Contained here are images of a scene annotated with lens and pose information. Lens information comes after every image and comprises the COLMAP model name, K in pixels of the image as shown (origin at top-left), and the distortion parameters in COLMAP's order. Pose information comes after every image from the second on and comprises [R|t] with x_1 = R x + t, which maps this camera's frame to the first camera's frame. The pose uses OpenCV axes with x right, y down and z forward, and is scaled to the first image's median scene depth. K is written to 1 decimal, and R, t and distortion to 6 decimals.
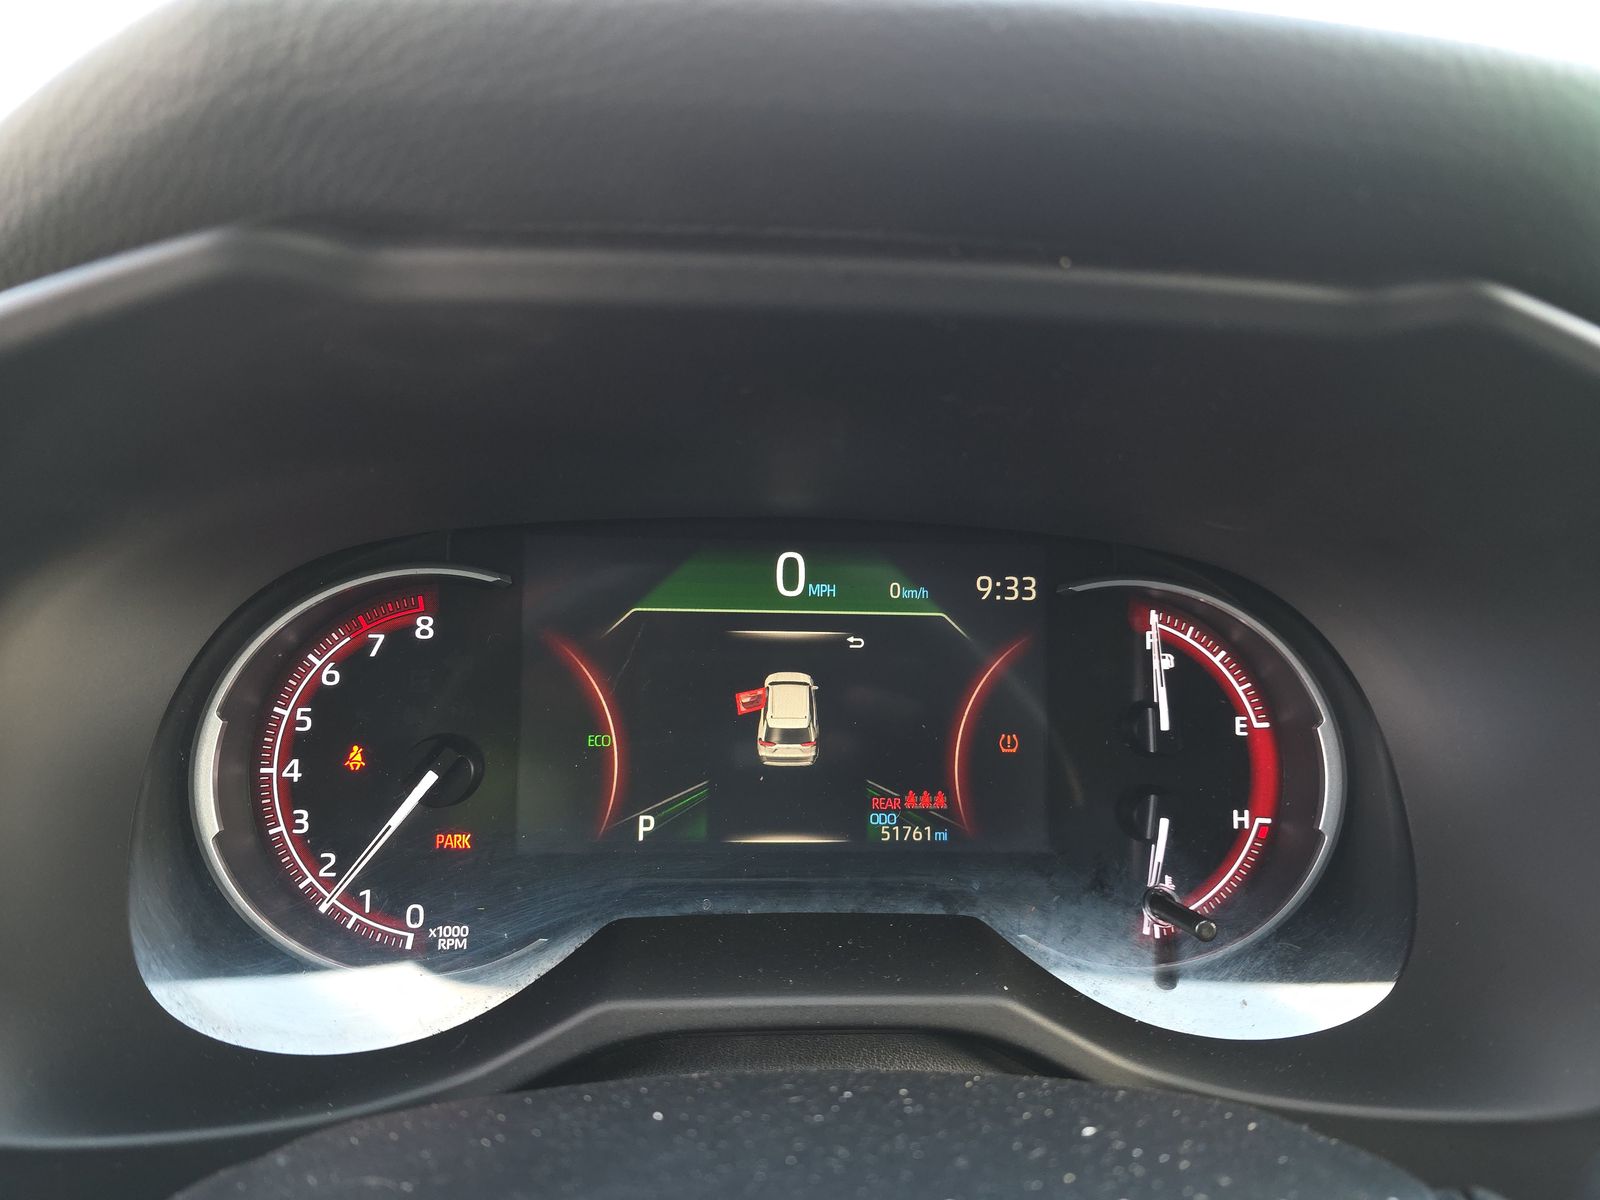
lens RADIAL K [[1068.2, 0, 799.4], [0, 1068.2, 596.9], [0, 0, 1]] dist [0.008981, 0.000887]
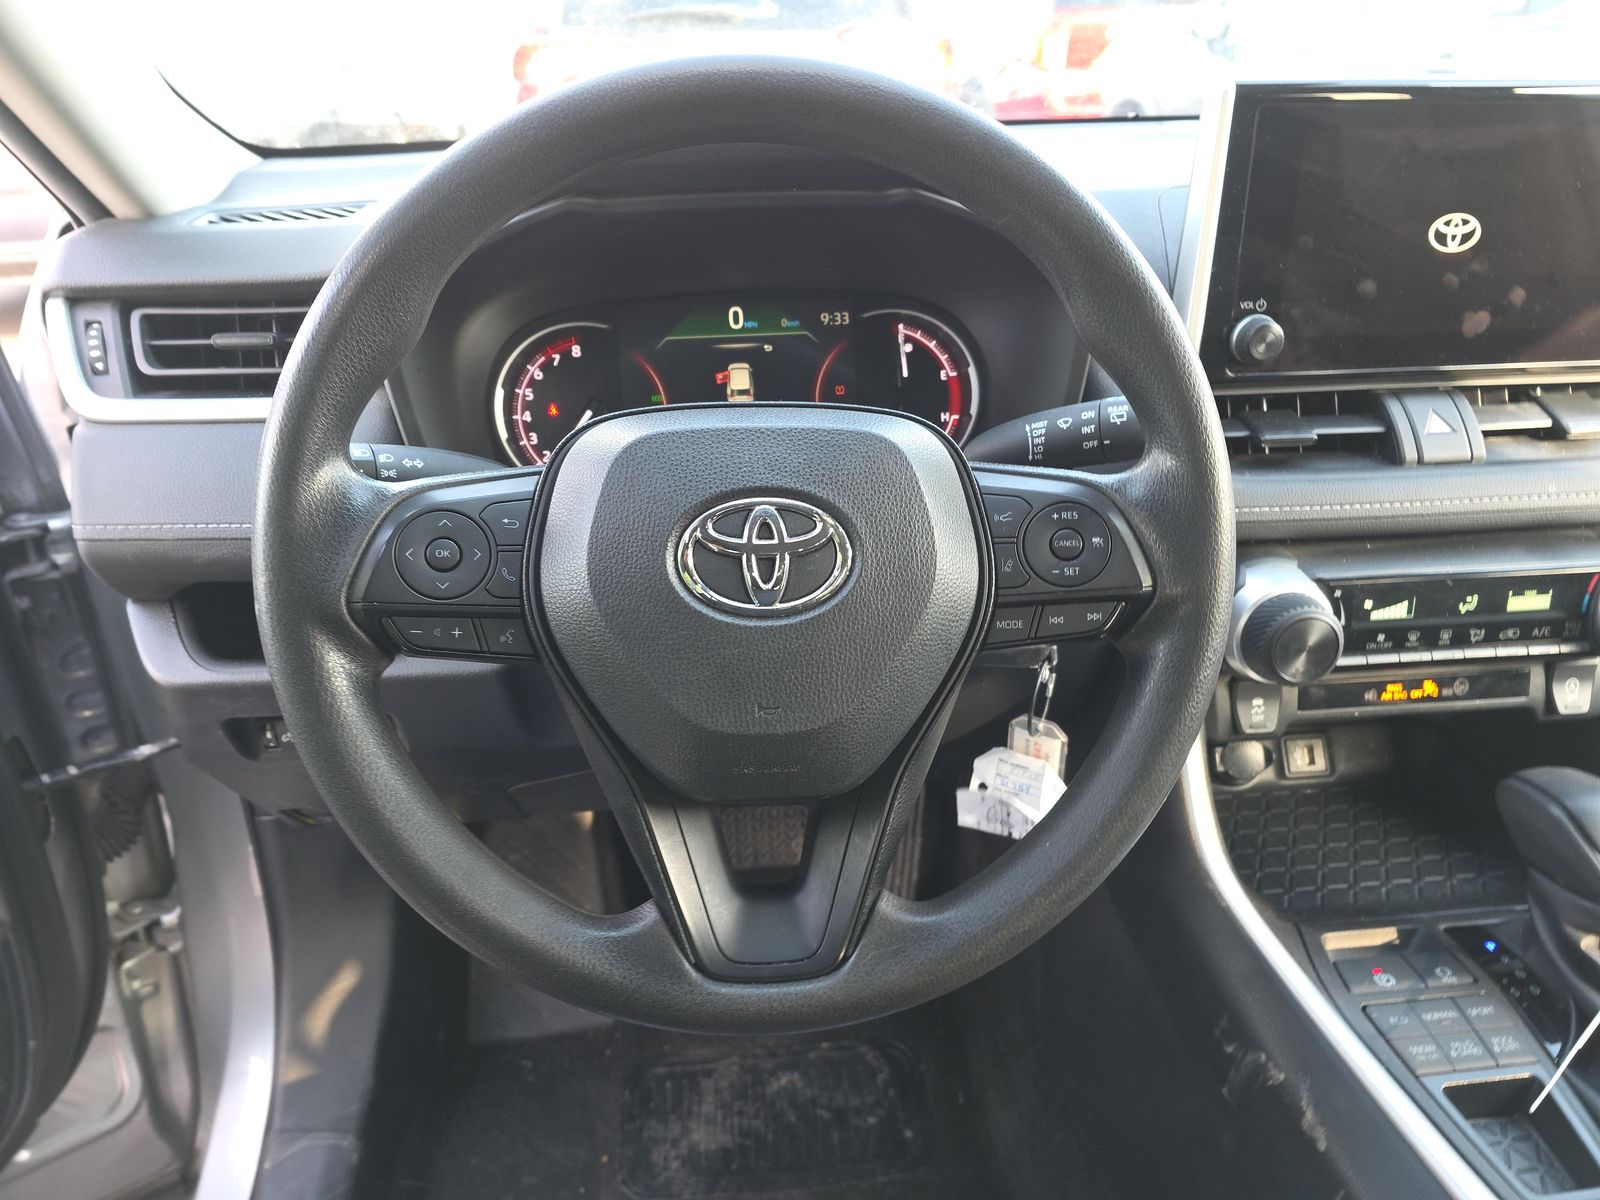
lens RADIAL K [[1068.2, 0, 803.4], [0, 1068.2, 604.3], [0, 0, 1]] dist [0.008981, 0.000887]
pose [[0.997583, -0.069101, 0.007256, 0.073807], [0.067296, 0.986911, 0.146552, 0.249330], [-0.017288, -0.145710, 0.989176, -1.282403]]
